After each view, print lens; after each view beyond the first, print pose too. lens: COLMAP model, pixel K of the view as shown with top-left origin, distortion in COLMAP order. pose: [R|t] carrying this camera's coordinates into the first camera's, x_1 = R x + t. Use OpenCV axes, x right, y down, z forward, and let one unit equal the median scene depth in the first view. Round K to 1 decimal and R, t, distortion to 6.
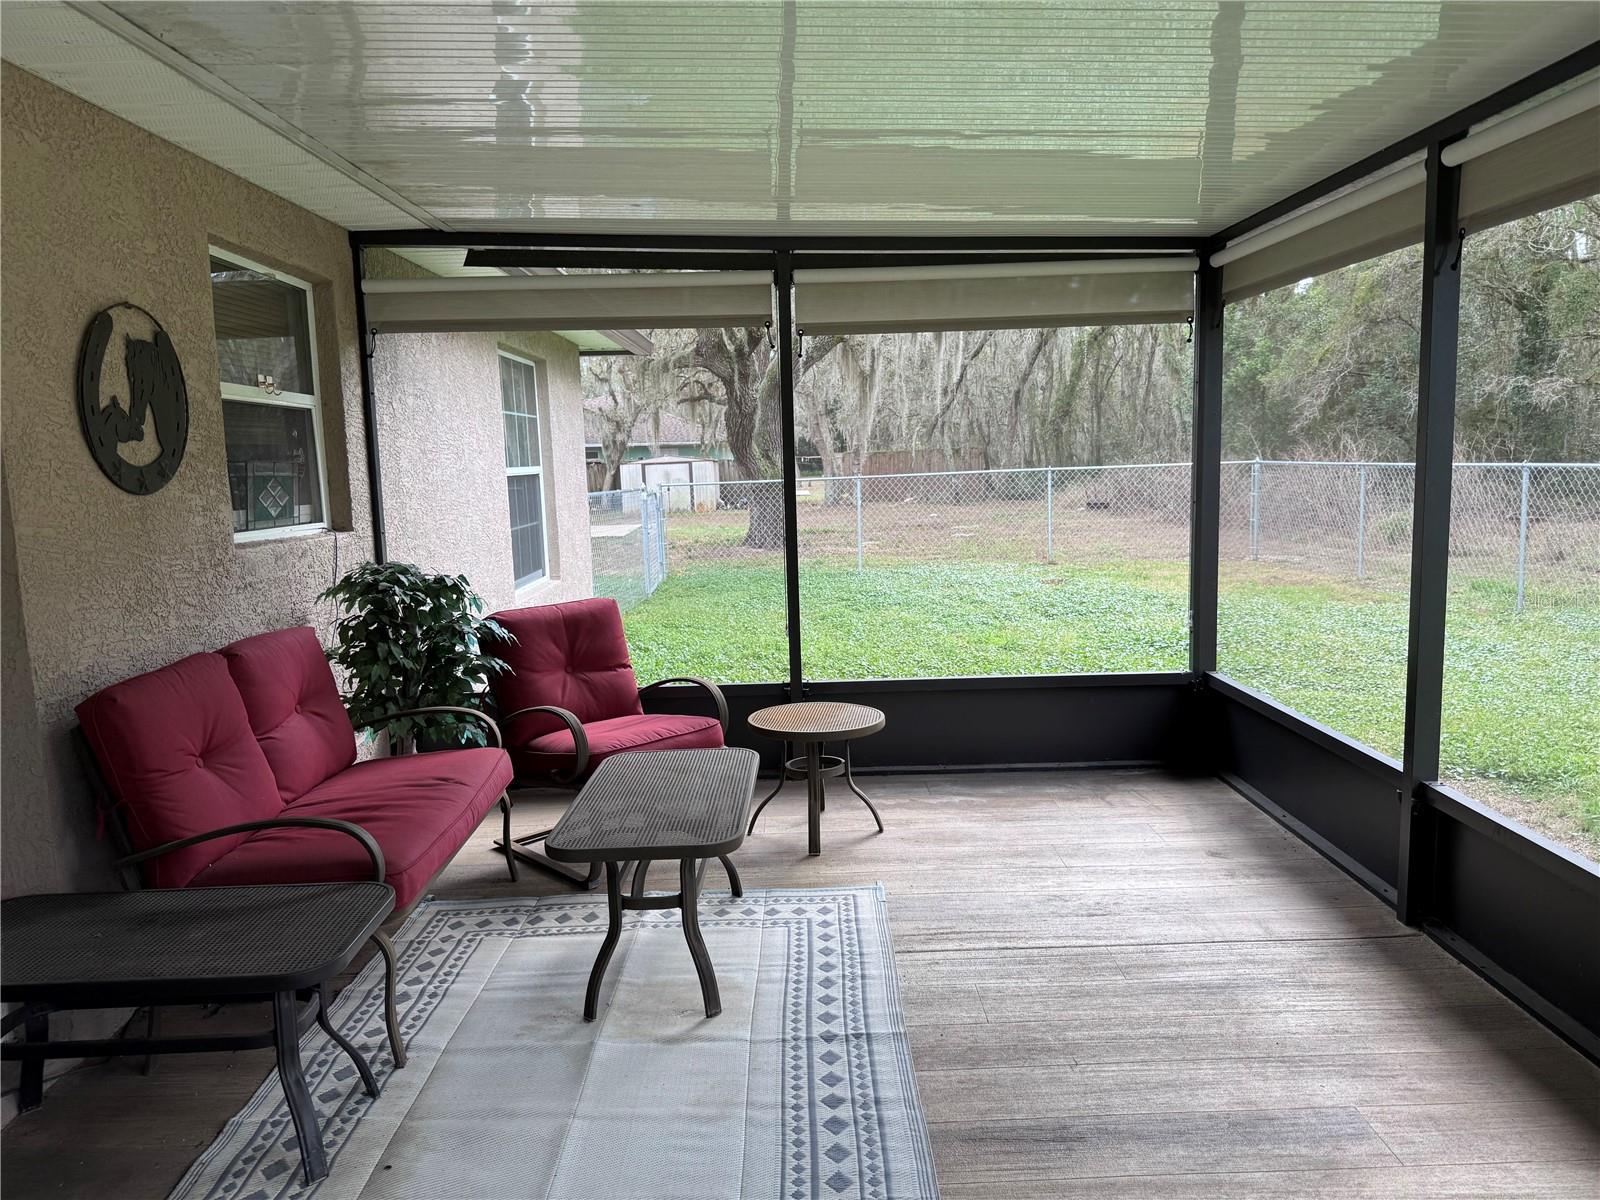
lens RADIAL K [[1126.3, 0, 799.7], [0, 1126.3, 608.3], [0, 0, 1]] dist [0.127376, -0.199467]
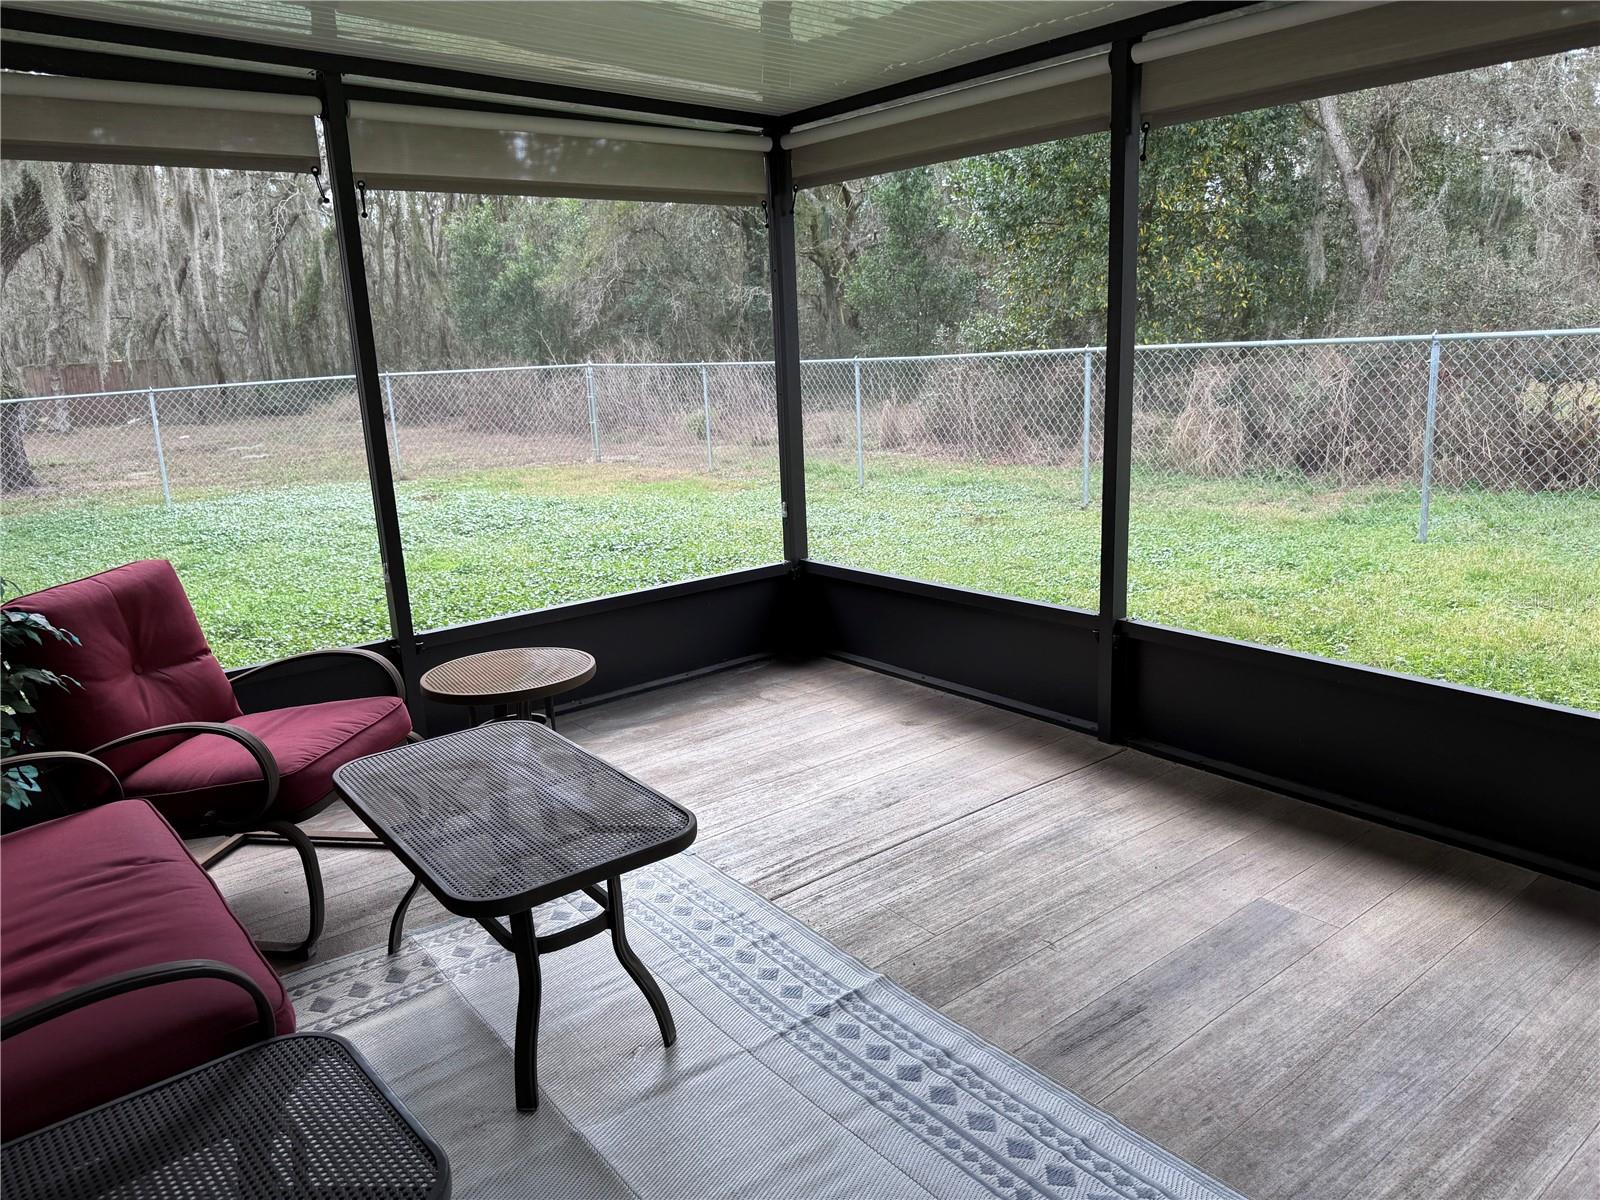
lens RADIAL K [[1124.8, 0, 764.5], [0, 1124.8, 606.7], [0, 0, 1]] dist [0.228791, -0.438560]
pose [[0.786757, -0.149675, 0.598842, -0.347100], [0.106243, 0.988513, 0.107489, -0.019059], [-0.608051, -0.020945, 0.793621, 0.242956]]
